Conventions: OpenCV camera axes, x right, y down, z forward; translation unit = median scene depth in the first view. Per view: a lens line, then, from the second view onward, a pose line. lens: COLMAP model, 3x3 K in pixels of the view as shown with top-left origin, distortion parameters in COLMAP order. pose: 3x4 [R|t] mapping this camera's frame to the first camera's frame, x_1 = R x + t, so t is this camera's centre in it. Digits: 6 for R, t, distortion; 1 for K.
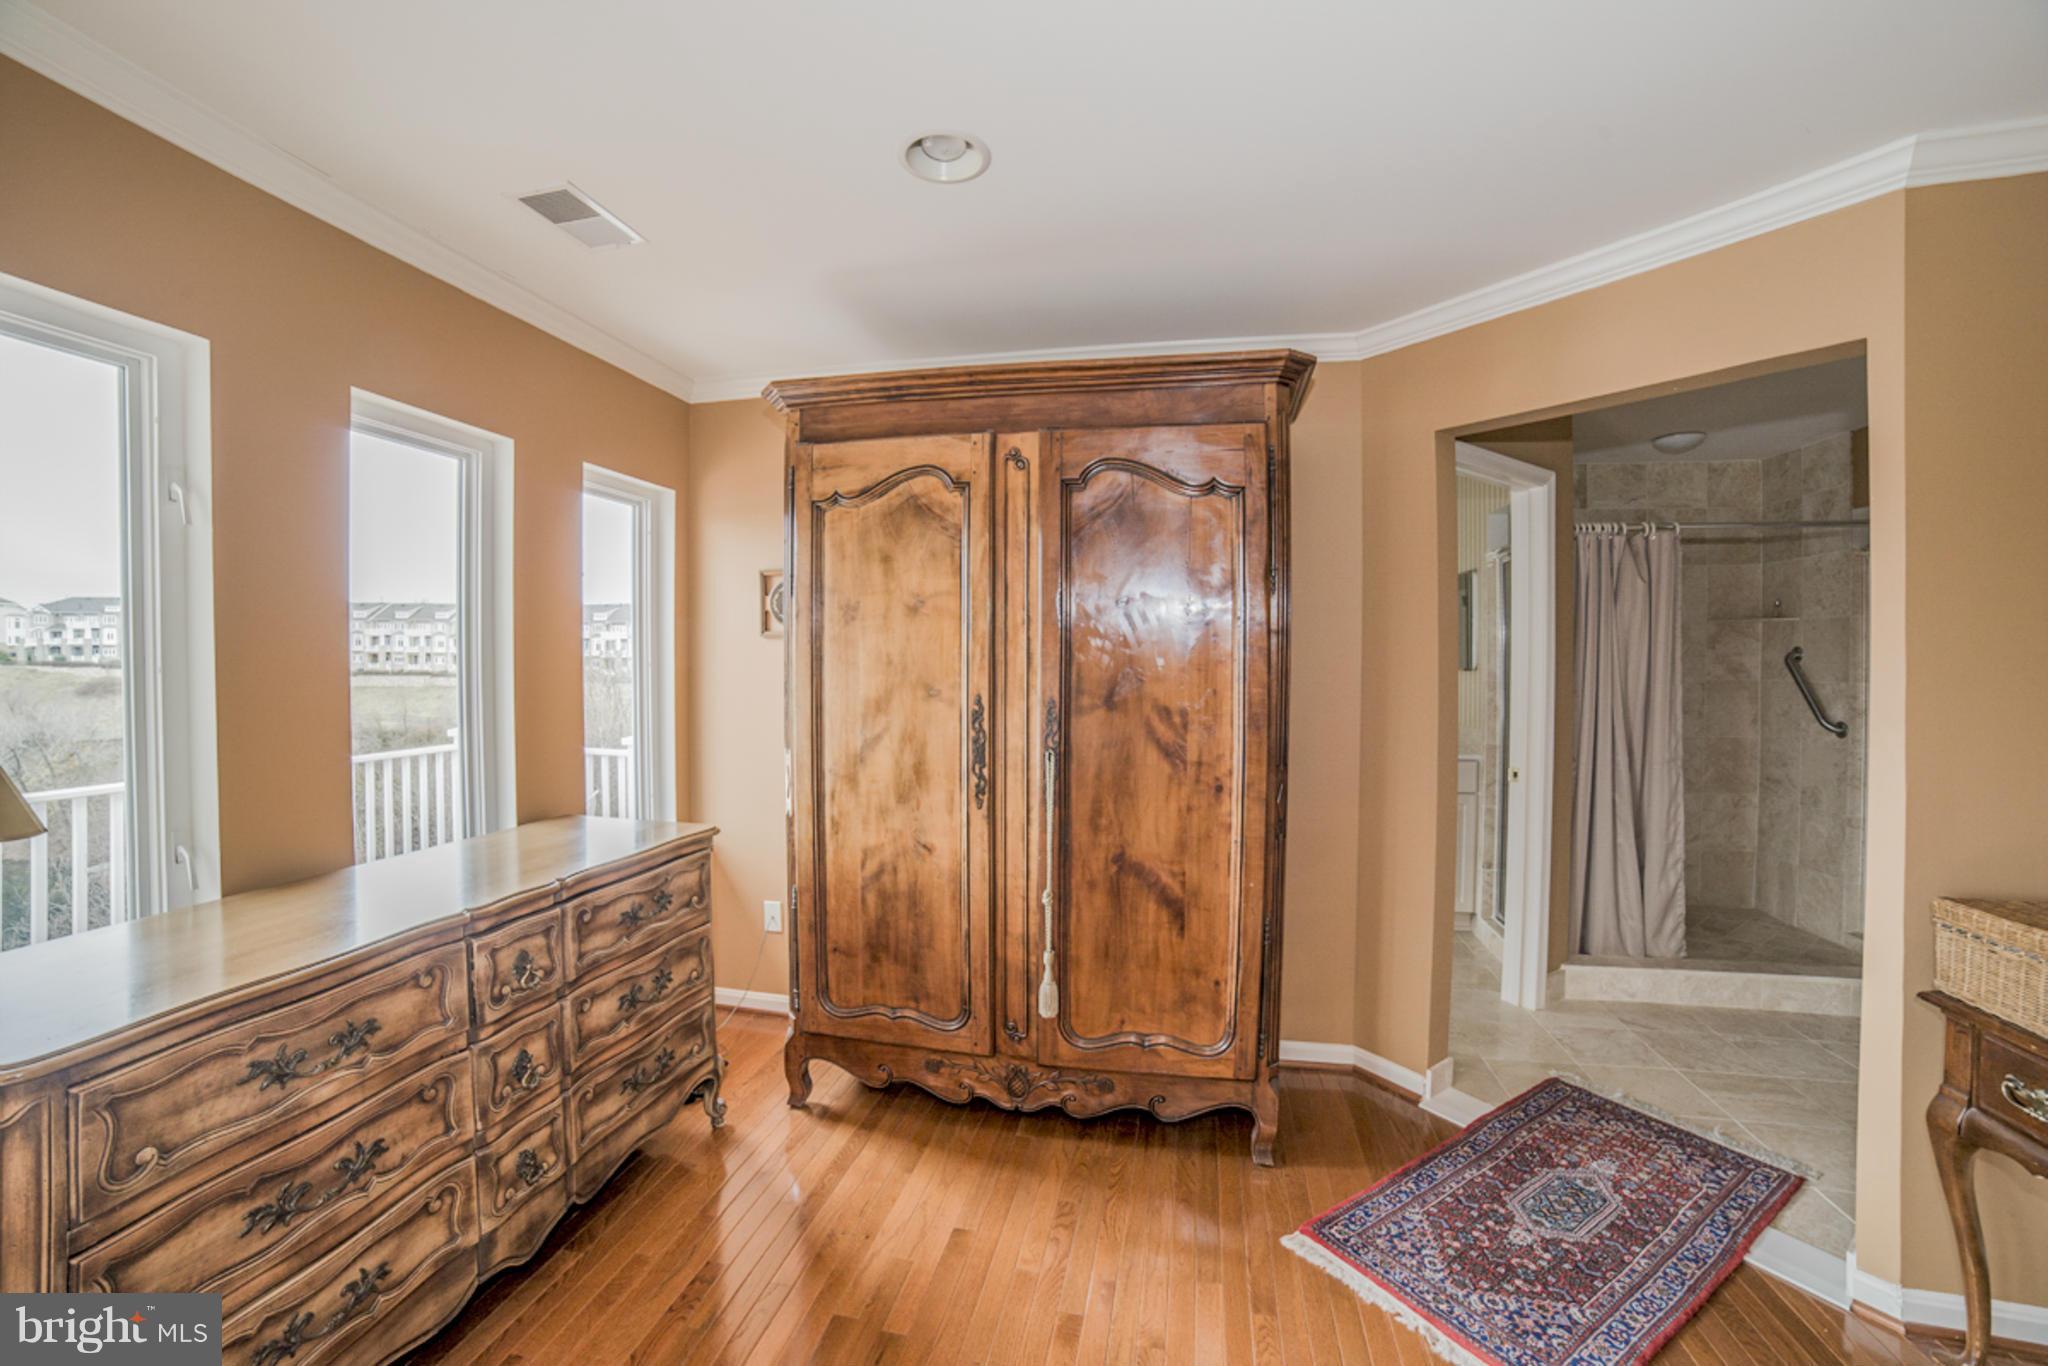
lens RADIAL K [[845.2, 0, 1020.9], [0, 845.2, 676.7], [0, 0, 1]] dist [-0.092406, 0.033395]
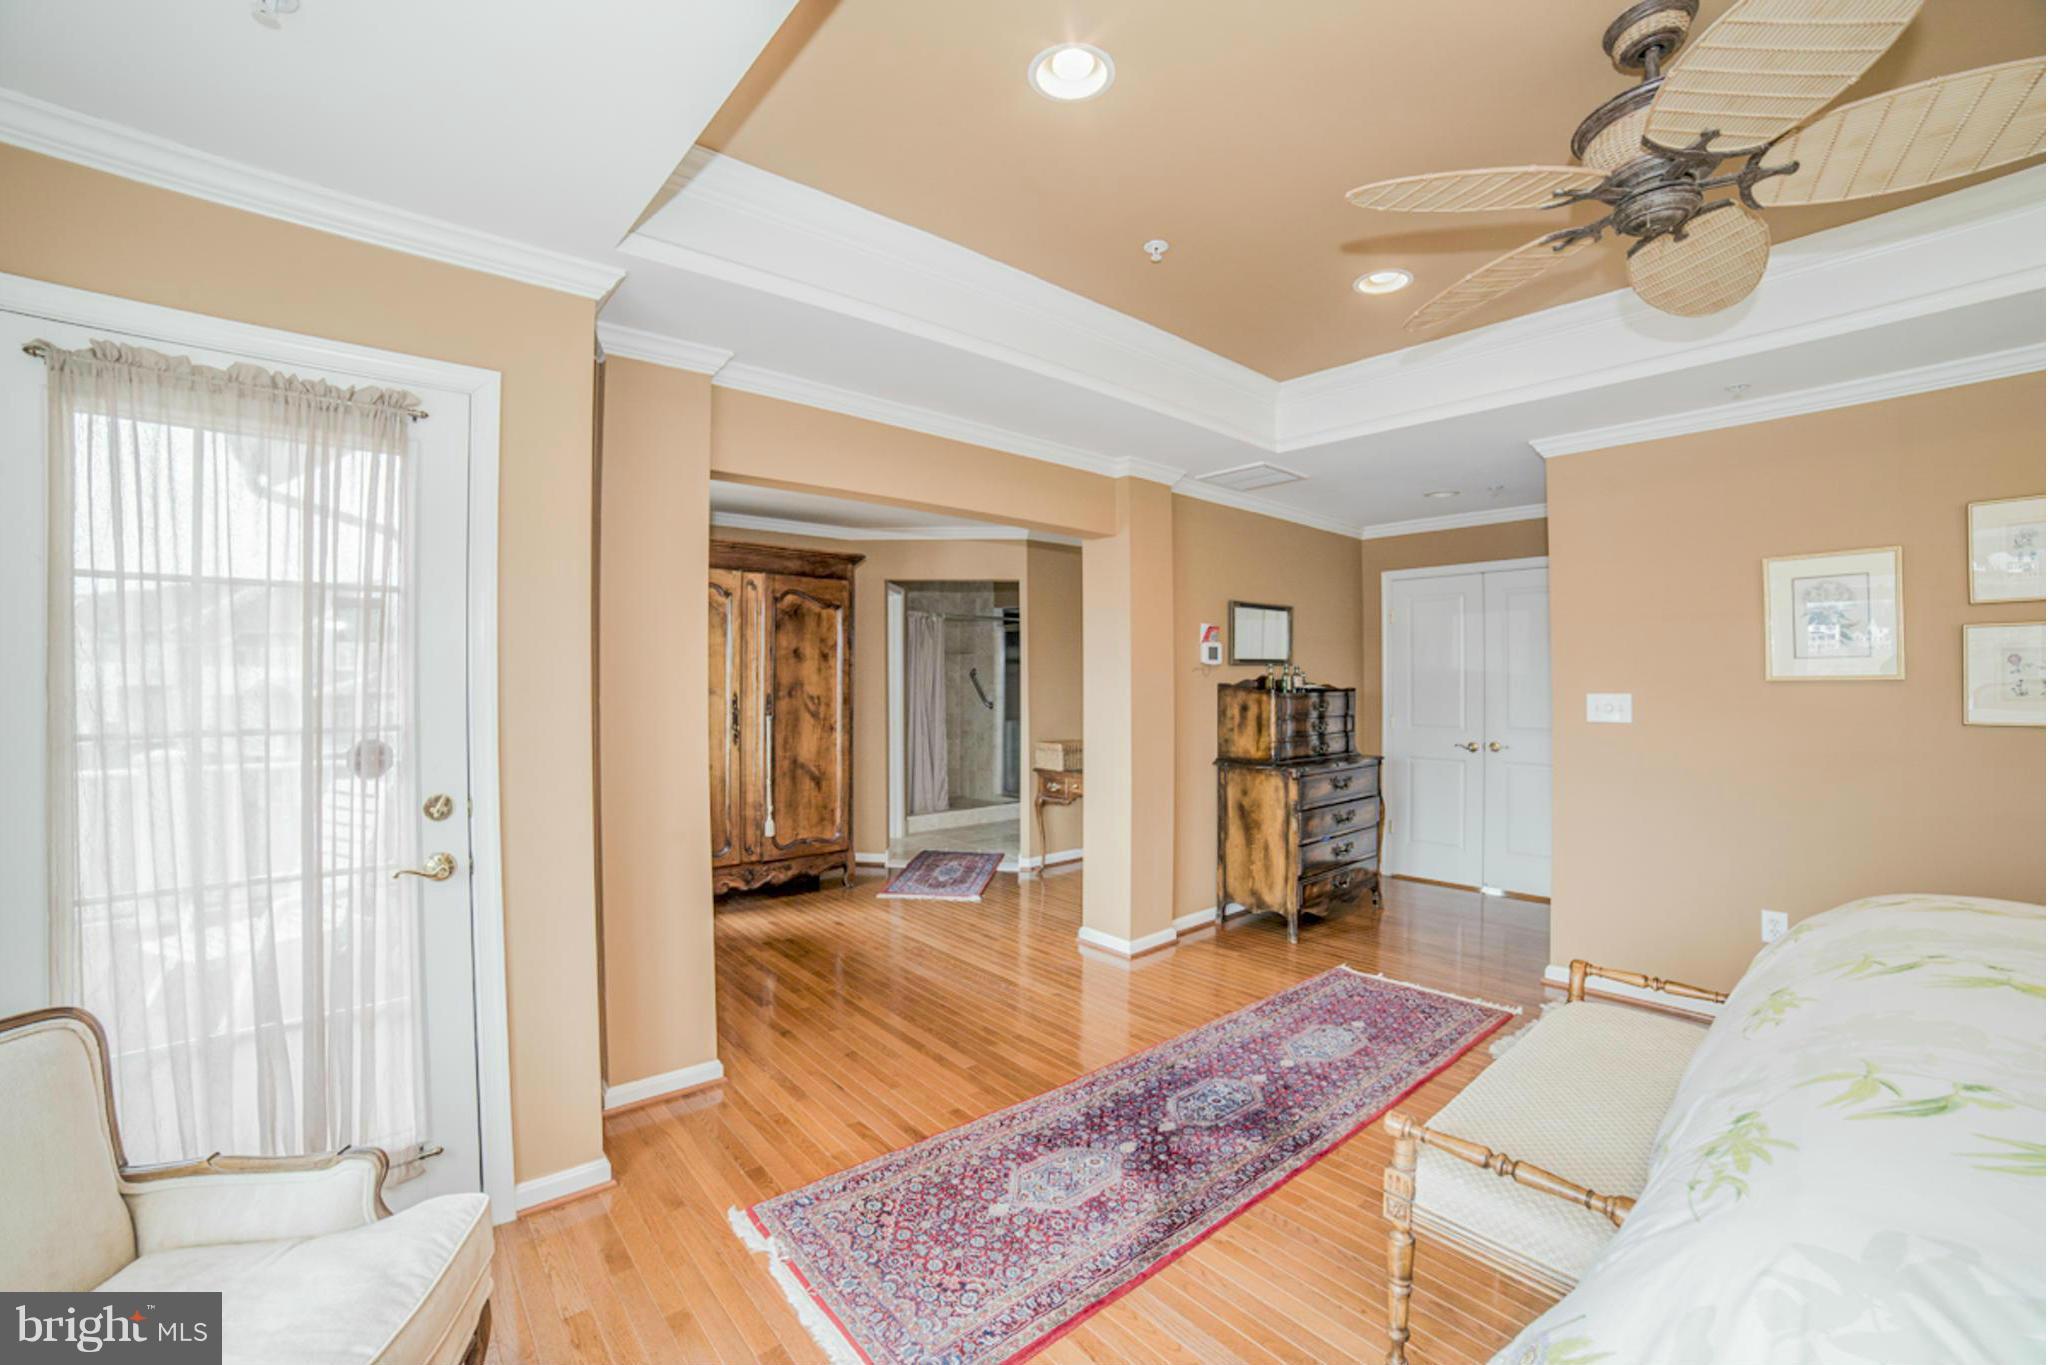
lens RADIAL K [[823.2, 0, 1024.5], [0, 823.2, 674.0], [0, 0, 1]] dist [-0.080855, 0.028427]
pose [[0.620338, -0.000956, 0.784334, -1.238228], [0.018311, 0.999744, -0.013263, 0.017365], [-0.784121, 0.022590, 0.620196, -0.877902]]
